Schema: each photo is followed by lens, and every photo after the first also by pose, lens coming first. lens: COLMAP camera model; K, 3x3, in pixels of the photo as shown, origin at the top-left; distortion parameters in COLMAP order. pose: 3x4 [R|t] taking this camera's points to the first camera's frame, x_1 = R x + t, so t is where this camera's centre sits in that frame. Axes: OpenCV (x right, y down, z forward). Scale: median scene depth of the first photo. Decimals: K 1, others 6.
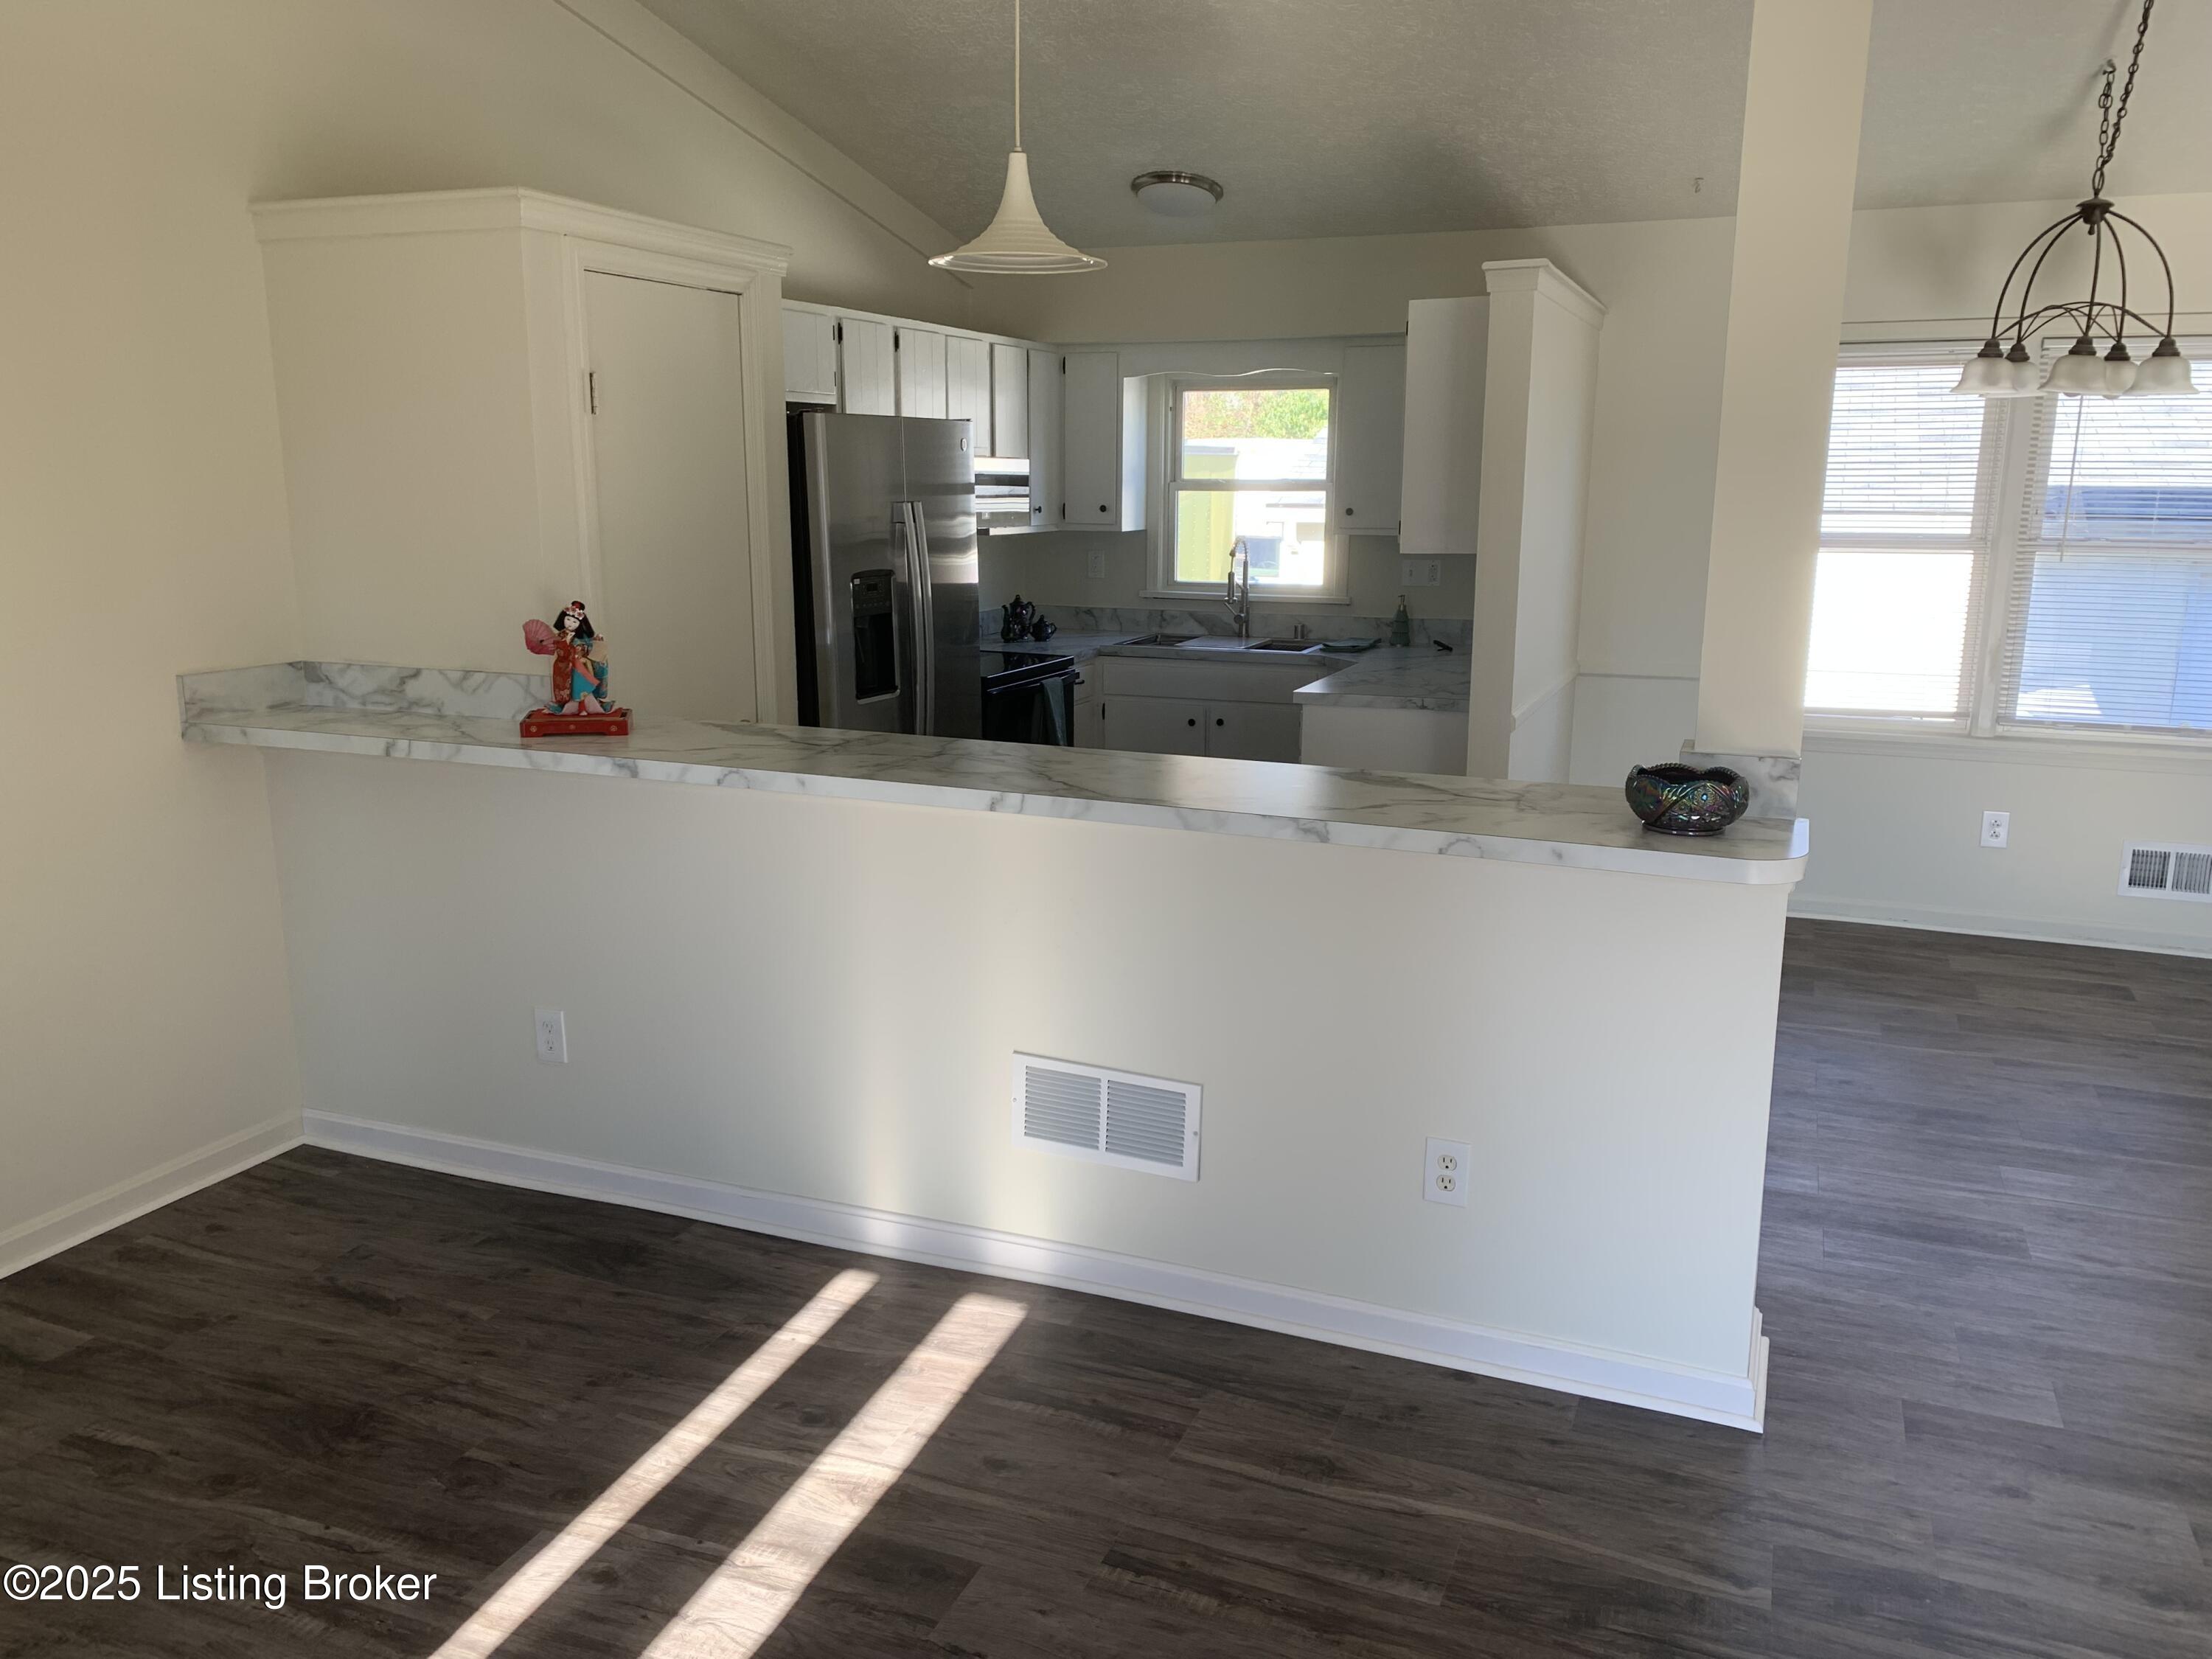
lens RADIAL K [[1682.1, 0, 1107.4], [0, 1682.1, 831.2], [0, 0, 1]] dist [-0.000571, -0.000353]
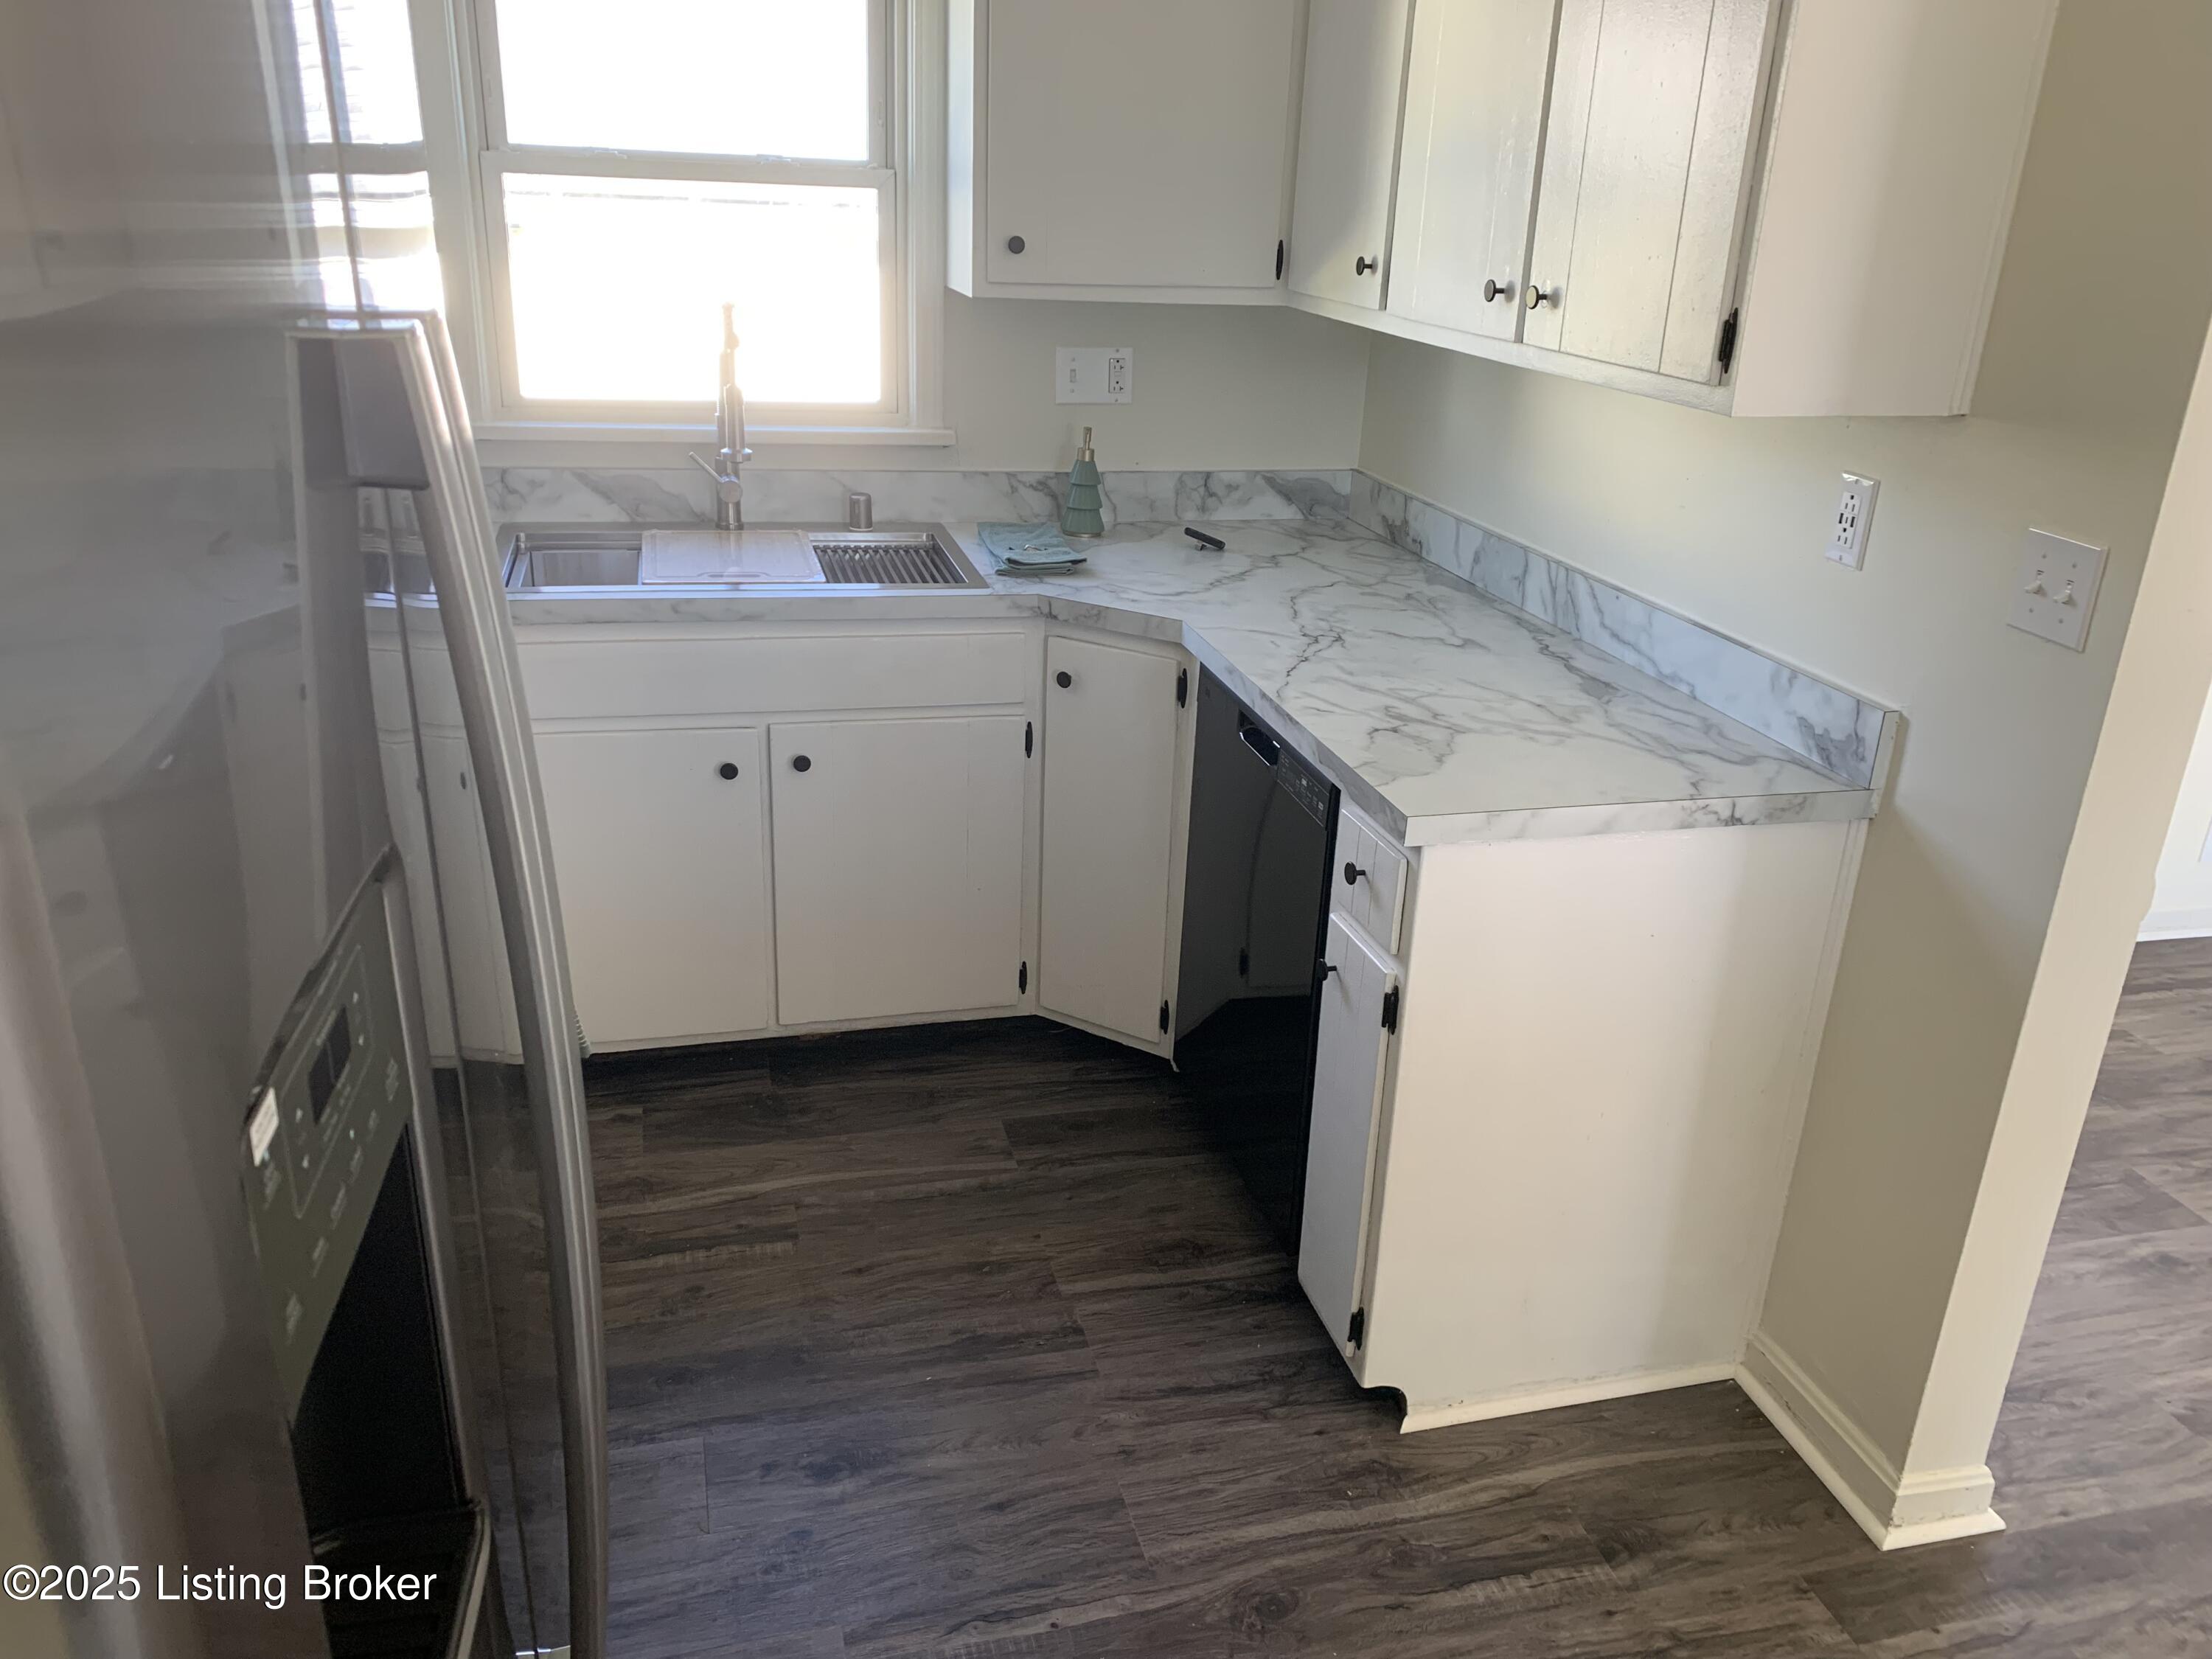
lens RADIAL K [[1682.1, 0, 1105.4], [0, 1682.1, 834.2], [0, 0, 1]] dist [-0.000571, -0.000353]
pose [[0.795864, -0.185987, 0.576202, -0.113601], [0.080054, 0.975621, 0.204340, -0.122462], [-0.600159, -0.116500, 0.791351, 0.595177]]
